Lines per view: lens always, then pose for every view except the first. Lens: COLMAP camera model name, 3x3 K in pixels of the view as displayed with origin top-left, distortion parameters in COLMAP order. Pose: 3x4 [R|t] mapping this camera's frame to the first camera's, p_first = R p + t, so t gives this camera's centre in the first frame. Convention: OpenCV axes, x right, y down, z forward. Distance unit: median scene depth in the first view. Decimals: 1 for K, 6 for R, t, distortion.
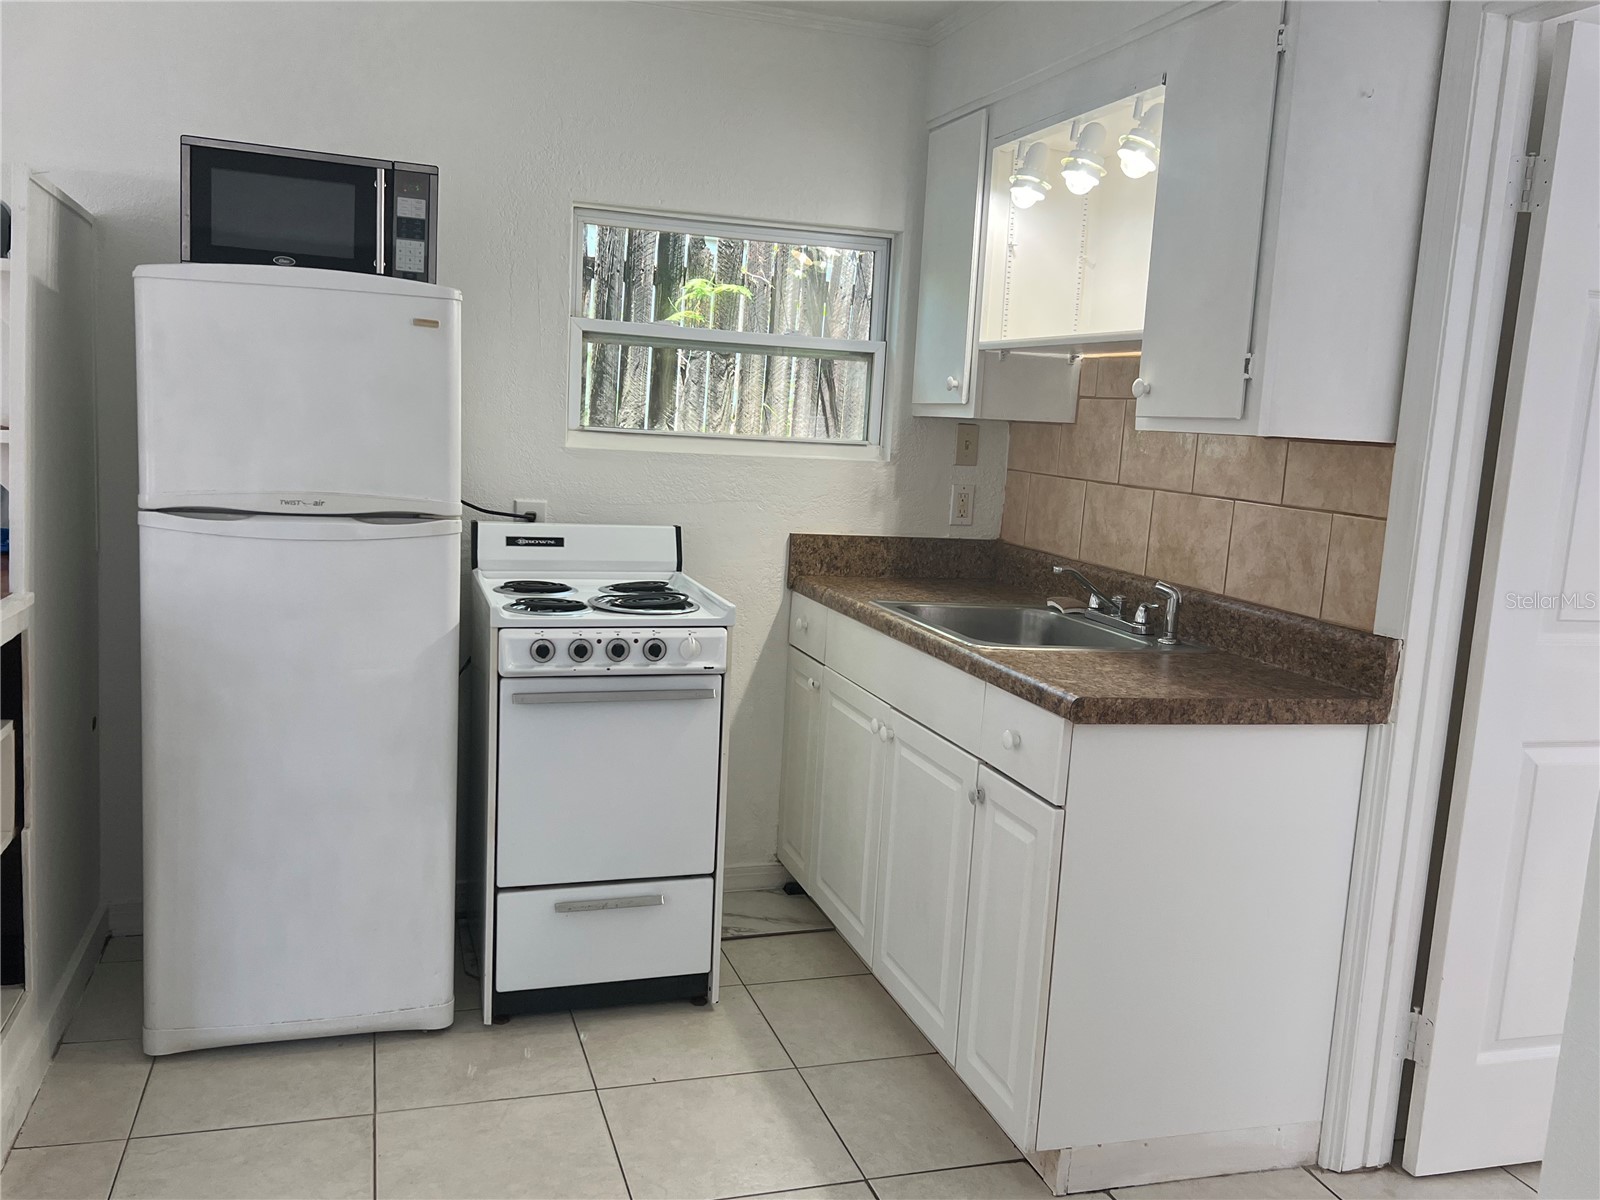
lens RADIAL K [[1336.6, 0, 800.0], [0, 1336.6, 600.0], [0, 0, 1]] dist [0.009213, 0.005434]
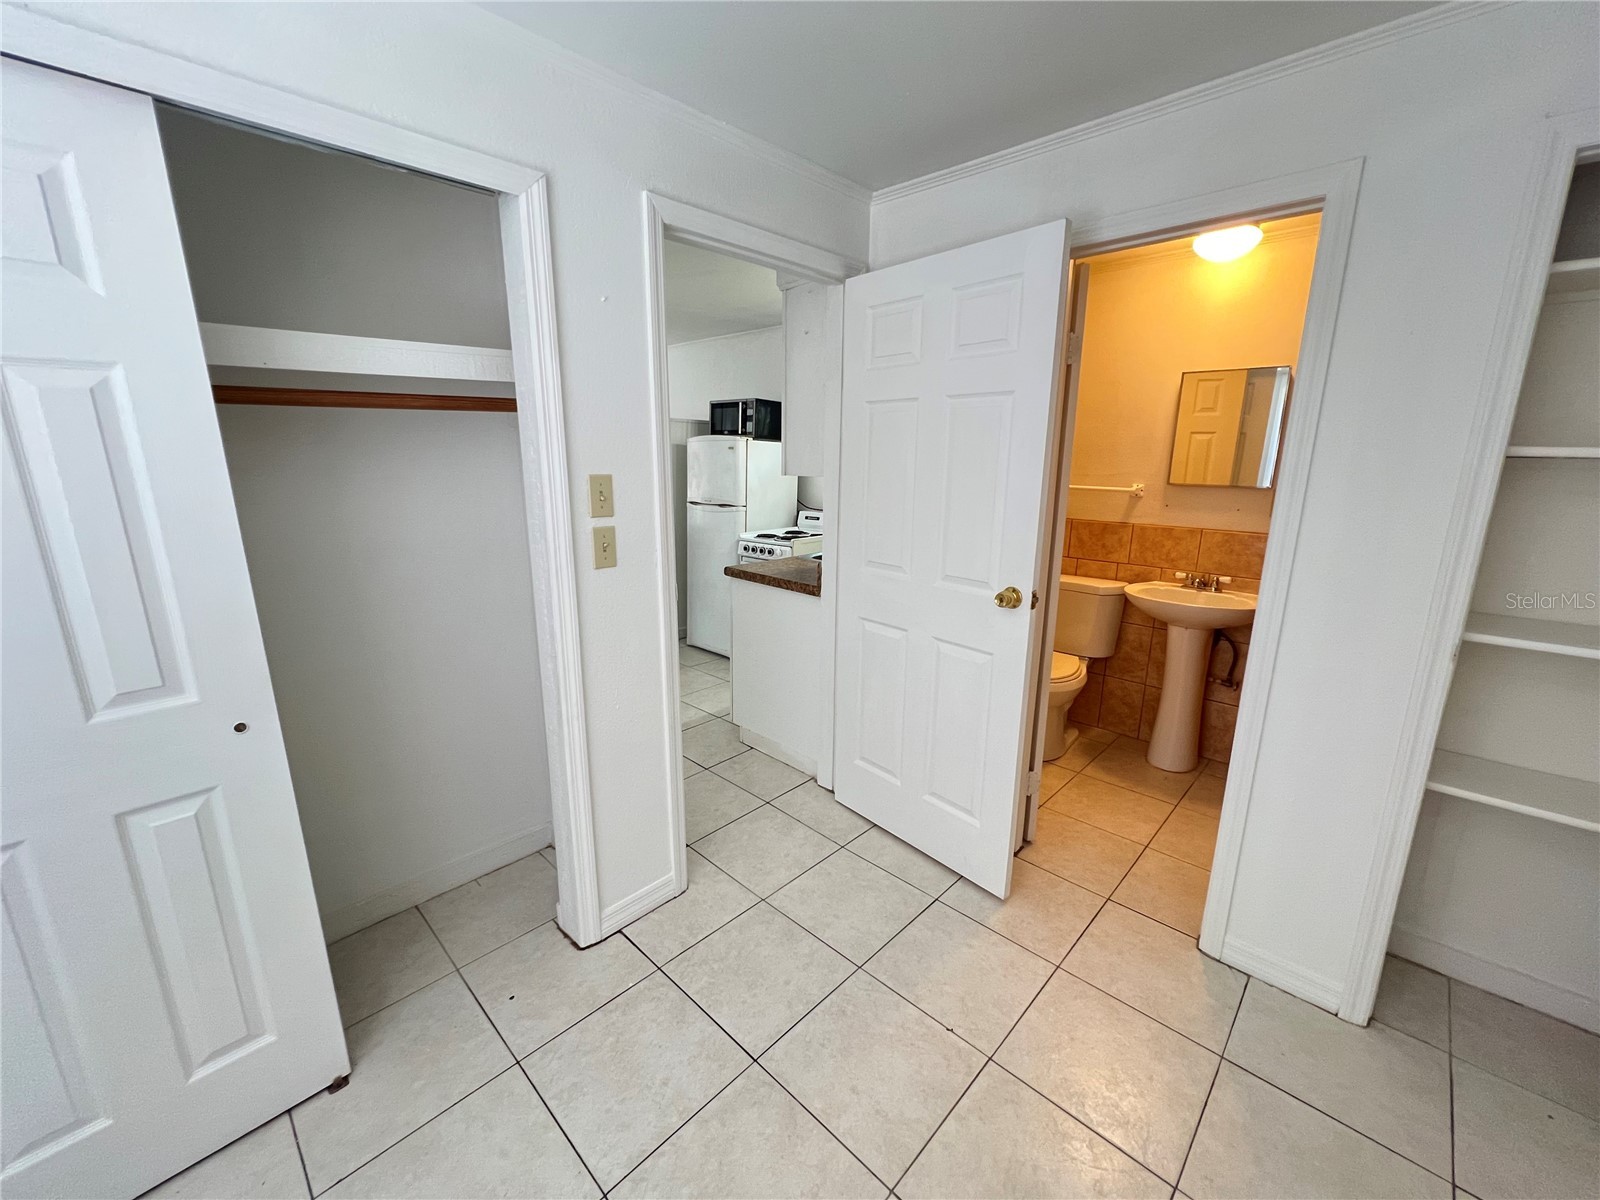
lens RADIAL K [[637.8, 0, 800.0], [0, 637.8, 600.0], [0, 0, 1]] dist [-0.000319, 0.000006]
pose [[0.472361, 0.140314, -0.870165, 1.233797], [-0.099859, 0.989410, 0.105335, -0.014426], [0.875730, 0.037138, 0.481370, 0.383626]]
